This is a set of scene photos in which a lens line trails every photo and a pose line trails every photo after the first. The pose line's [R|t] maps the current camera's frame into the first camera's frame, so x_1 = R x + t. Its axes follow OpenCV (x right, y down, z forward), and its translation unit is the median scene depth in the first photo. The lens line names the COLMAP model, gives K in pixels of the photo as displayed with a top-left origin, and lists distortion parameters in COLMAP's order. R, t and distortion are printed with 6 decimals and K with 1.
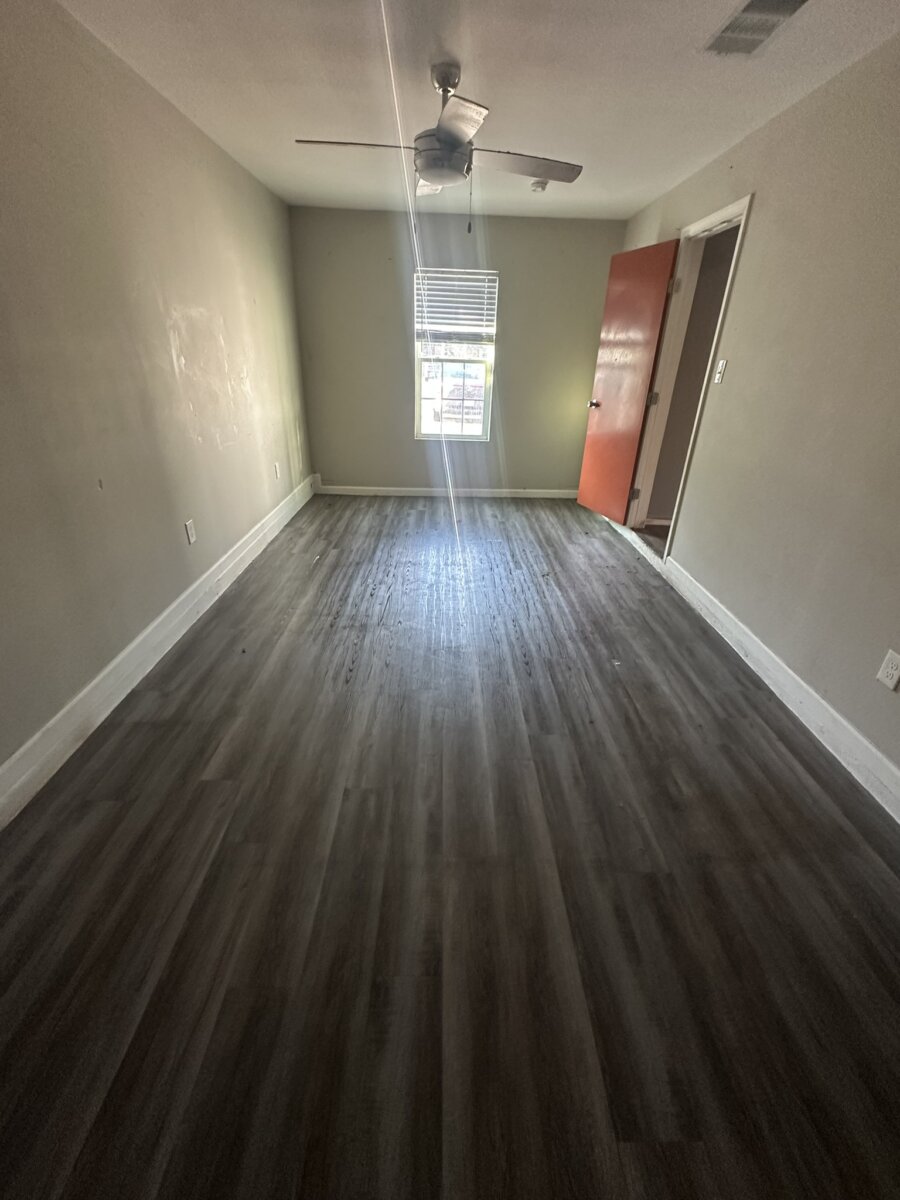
lens RADIAL K [[506.2, 0, 452.7], [0, 506.2, 598.7], [0, 0, 1]] dist [-0.001399, 0.000564]
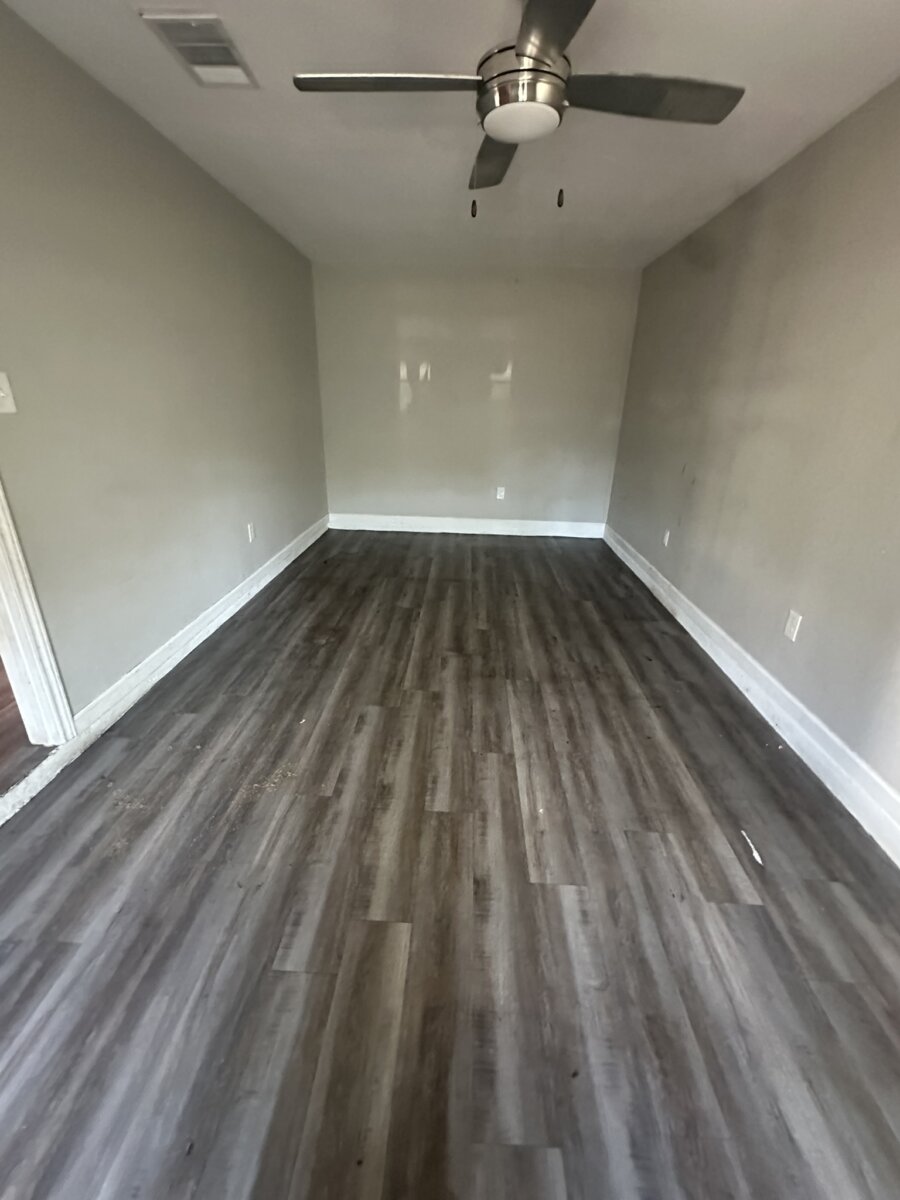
lens RADIAL K [[506.2, 0, 450.8], [0, 506.2, 600.4], [0, 0, 1]] dist [-0.001399, 0.000564]
pose [[-0.997193, -0.069945, 0.026707, 0.004736], [-0.026656, 0.665018, 0.746351, -0.816068], [-0.069964, 0.743545, -0.665016, 1.691883]]
